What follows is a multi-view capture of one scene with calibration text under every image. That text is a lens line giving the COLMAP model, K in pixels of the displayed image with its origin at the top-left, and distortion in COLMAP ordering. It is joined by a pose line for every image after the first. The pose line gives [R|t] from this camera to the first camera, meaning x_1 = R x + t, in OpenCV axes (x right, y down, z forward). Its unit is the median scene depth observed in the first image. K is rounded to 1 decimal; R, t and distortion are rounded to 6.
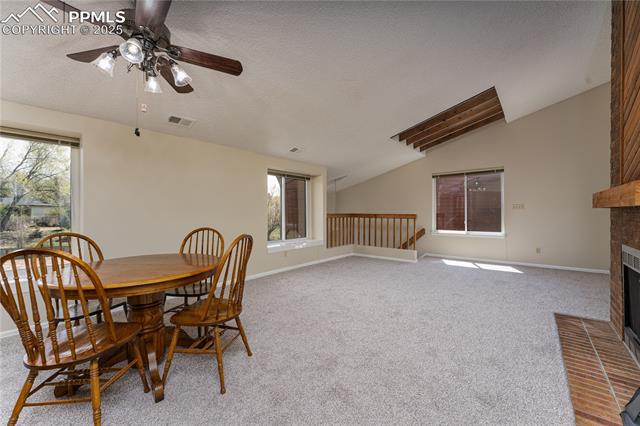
lens RADIAL K [[263.6, 0, 318.0], [0, 263.6, 213.3], [0, 0, 1]] dist [0.004282, 0.000114]
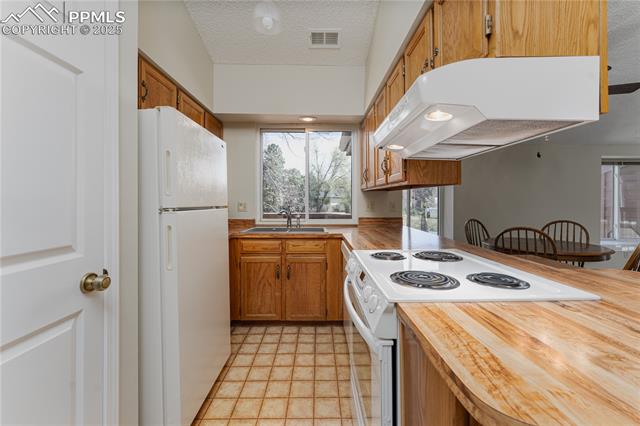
lens RADIAL K [[263.6, 0, 322.0], [0, 263.6, 206.3], [0, 0, 1]] dist [0.004282, 0.000114]
pose [[0.666717, 0.012019, -0.745214, -0.150362], [-0.001788, 0.999893, 0.014527, -0.014644], [0.745308, -0.008353, 0.666667, -0.354040]]
